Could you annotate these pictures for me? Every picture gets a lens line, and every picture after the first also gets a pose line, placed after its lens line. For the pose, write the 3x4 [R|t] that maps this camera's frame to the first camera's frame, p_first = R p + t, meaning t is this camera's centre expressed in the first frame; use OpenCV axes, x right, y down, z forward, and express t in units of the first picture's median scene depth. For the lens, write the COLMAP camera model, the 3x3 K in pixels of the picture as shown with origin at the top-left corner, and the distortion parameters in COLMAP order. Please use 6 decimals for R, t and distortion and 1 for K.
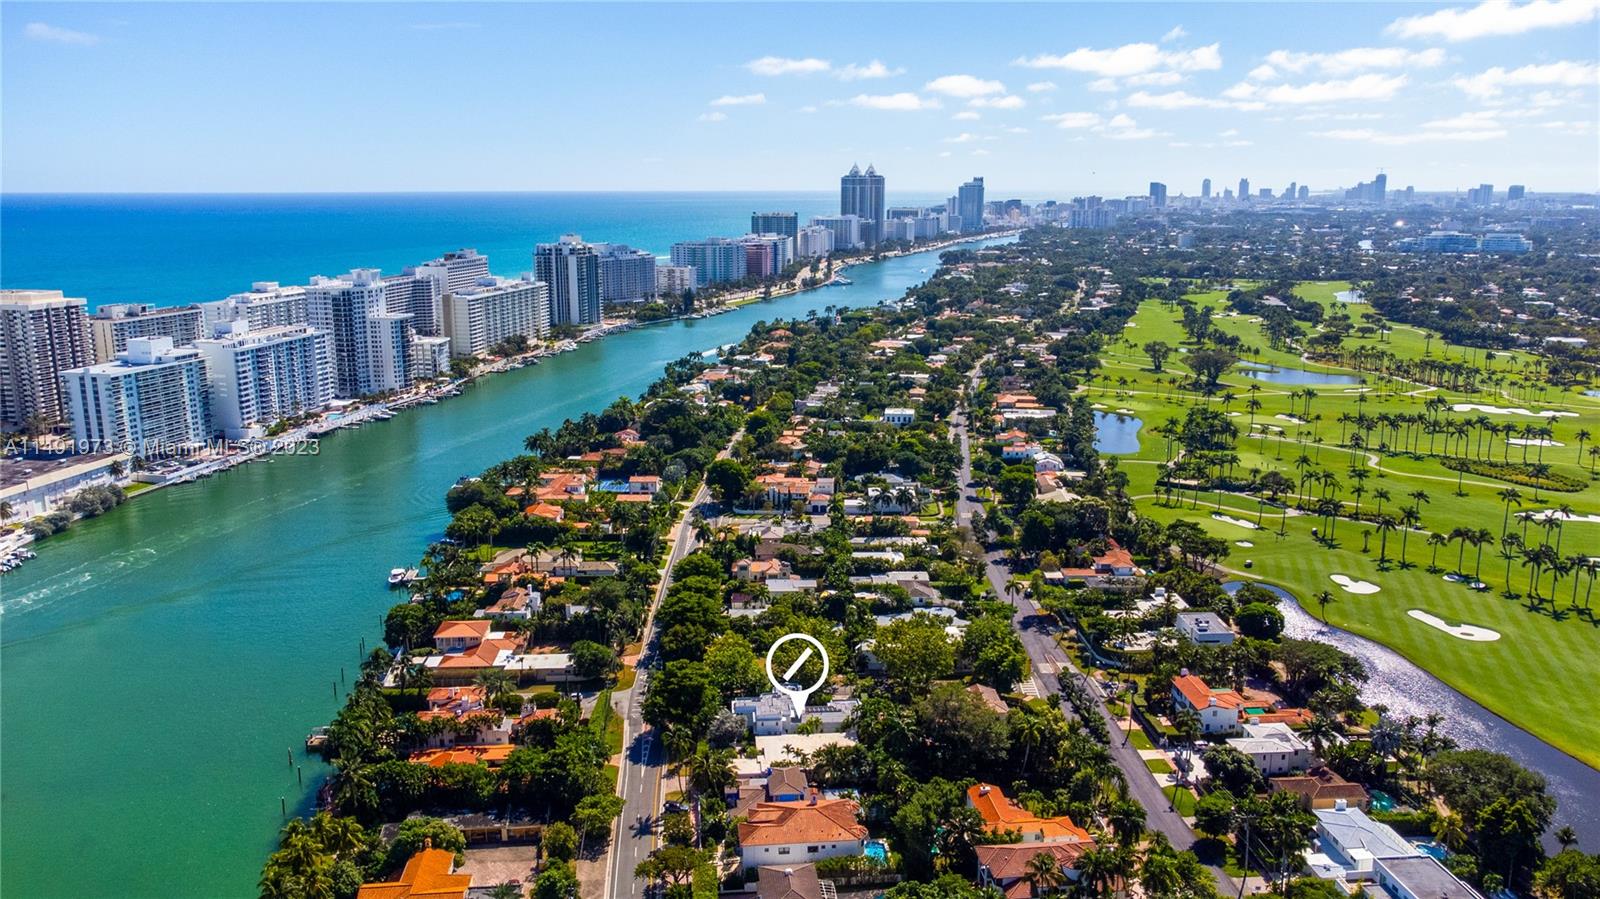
lens RADIAL K [[1211.4, 0, 866.0], [0, 1211.4, 451.0], [0, 0, 1]] dist [0.013741, 0.008312]
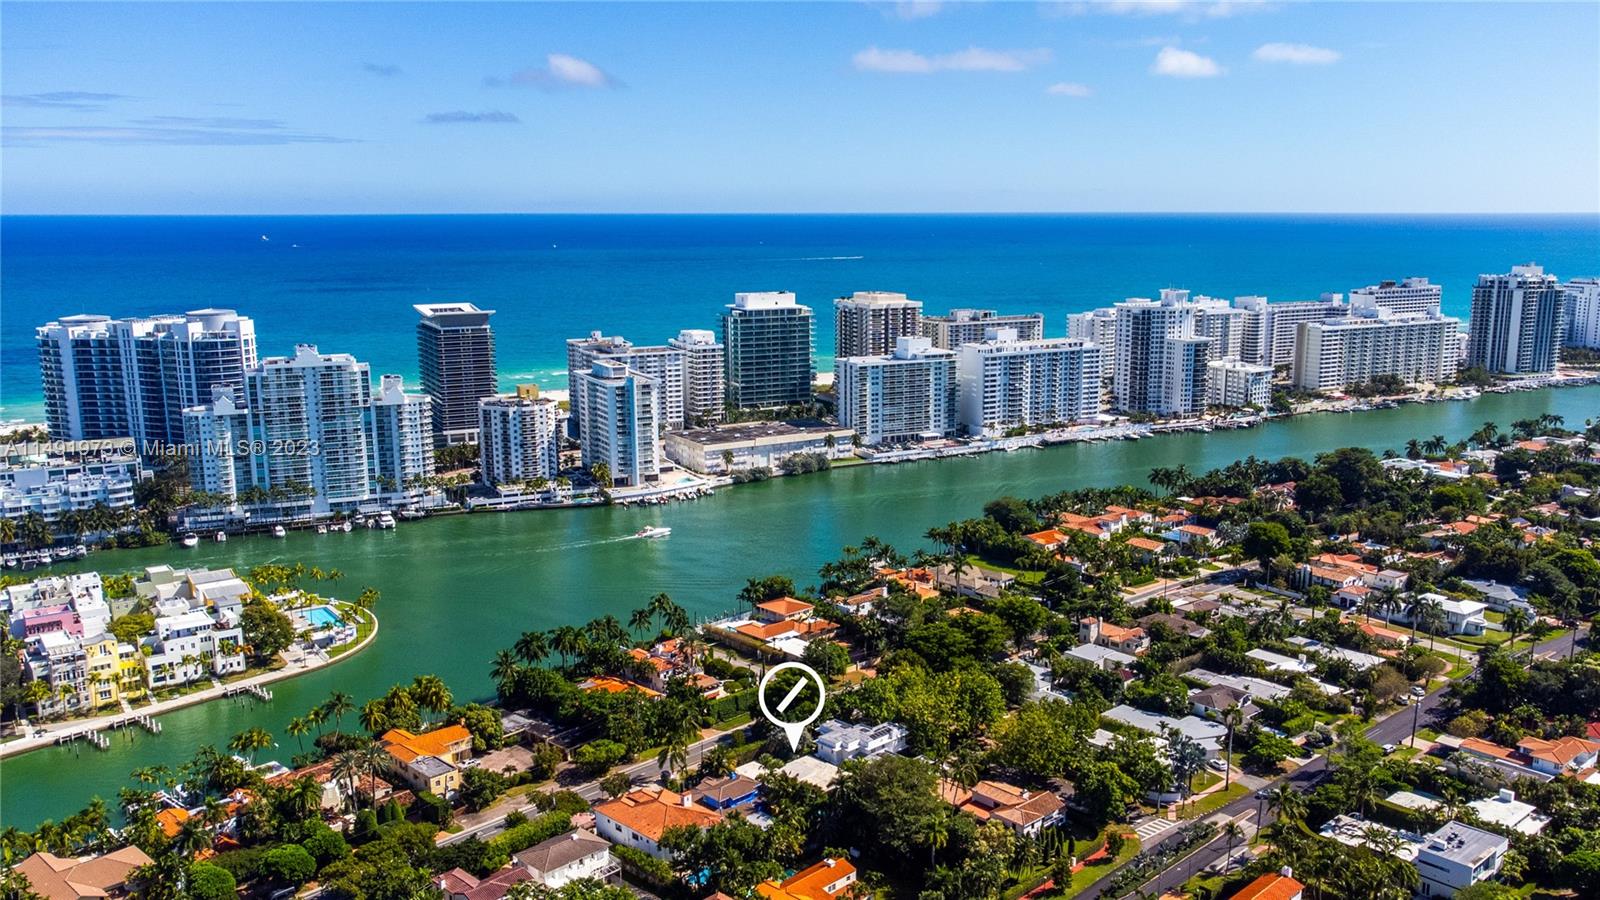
lens RADIAL K [[1247.5, 0, 699.6], [0, 1247.5, 444.8], [0, 0, 1]] dist [0.000430, 0.001891]
pose [[0.661120, 0.144831, -0.736168, 0.101266], [-0.164012, 0.985359, 0.046564, -0.008939], [0.732134, 0.089956, 0.675195, 0.040248]]
